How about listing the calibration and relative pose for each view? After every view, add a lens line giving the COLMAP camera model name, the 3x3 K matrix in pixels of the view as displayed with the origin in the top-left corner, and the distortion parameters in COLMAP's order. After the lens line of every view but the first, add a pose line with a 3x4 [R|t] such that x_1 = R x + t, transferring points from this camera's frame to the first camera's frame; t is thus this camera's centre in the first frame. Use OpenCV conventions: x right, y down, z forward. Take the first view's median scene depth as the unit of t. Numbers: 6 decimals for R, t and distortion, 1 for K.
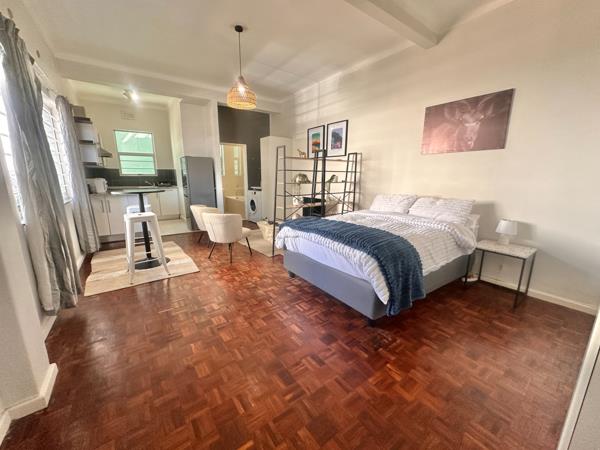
lens RADIAL K [[237.9, 0, 300.8], [0, 237.9, 226.0], [0, 0, 1]] dist [-0.001173, 0.000035]
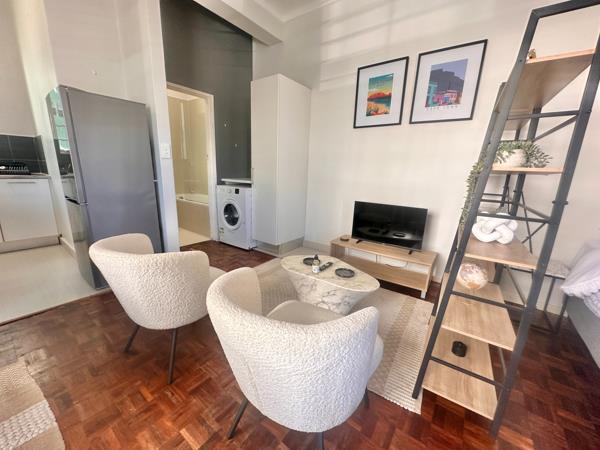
lens RADIAL K [[237.9, 0, 300.5], [0, 237.9, 226.0], [0, 0, 1]] dist [-0.001173, 0.000035]
pose [[0.954970, -0.039049, 0.294121, -0.357238], [0.030319, 0.998956, 0.034185, -0.126338], [-0.295149, -0.023728, 0.955157, 0.763245]]
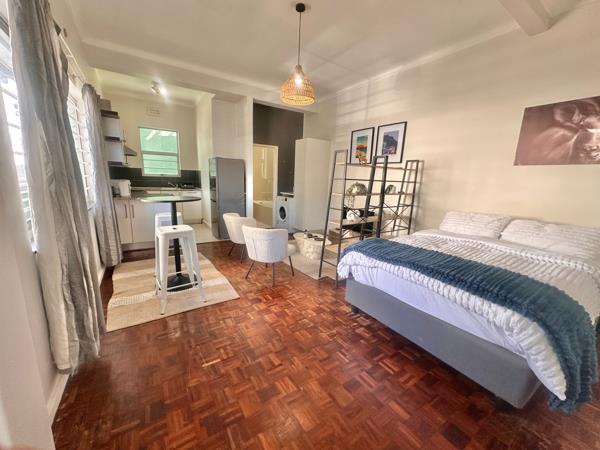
lens RADIAL K [[237.9, 0, 301.0], [0, 237.9, 226.2], [0, 0, 1]] dist [-0.001173, 0.000035]
pose [[0.998622, 0.040119, -0.033818, -0.165373], [-0.040405, 0.999153, -0.007816, -0.052294], [0.033476, 0.009172, 0.999397, 0.148692]]
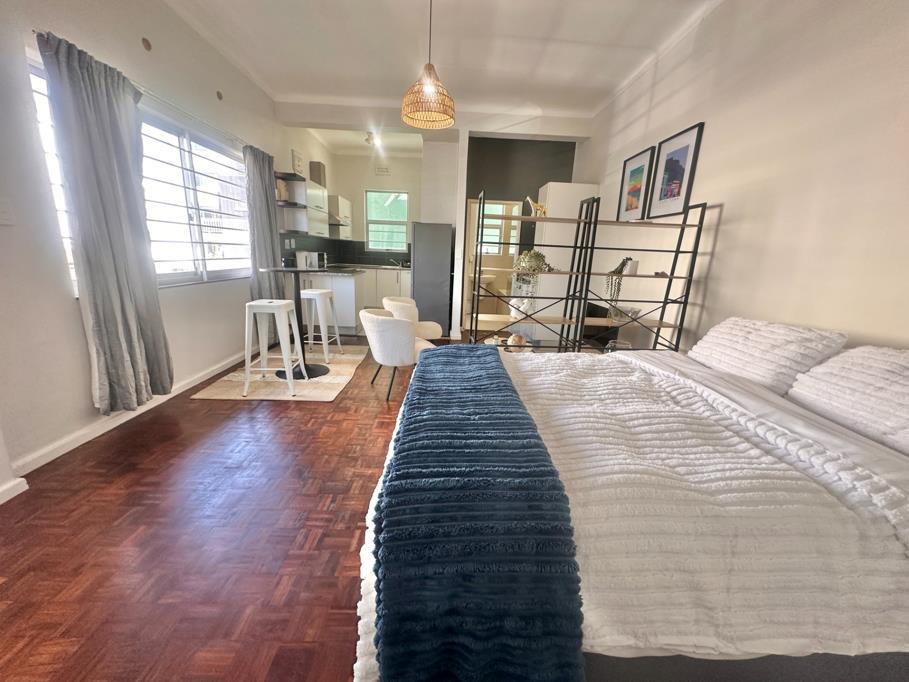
lens RADIAL K [[360.4, 0, 457.6], [0, 360.4, 343.7], [0, 0, 1]] dist [-0.001173, 0.000035]
pose [[0.825233, 0.165956, -0.539861, 0.287054], [-0.153788, 0.985765, 0.067947, -0.064812], [0.543452, 0.026952, 0.839008, 0.319807]]
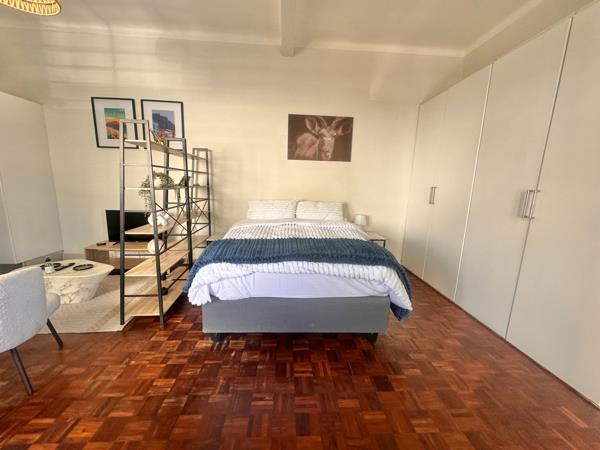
lens RADIAL K [[237.9, 0, 298.9], [0, 237.9, 225.7], [0, 0, 1]] dist [-0.001173, 0.000035]
pose [[0.545445, -0.139462, 0.826463, -0.317204], [0.146378, 0.986756, 0.069905, -0.075742], [-0.825266, 0.082846, 0.558635, 0.370881]]
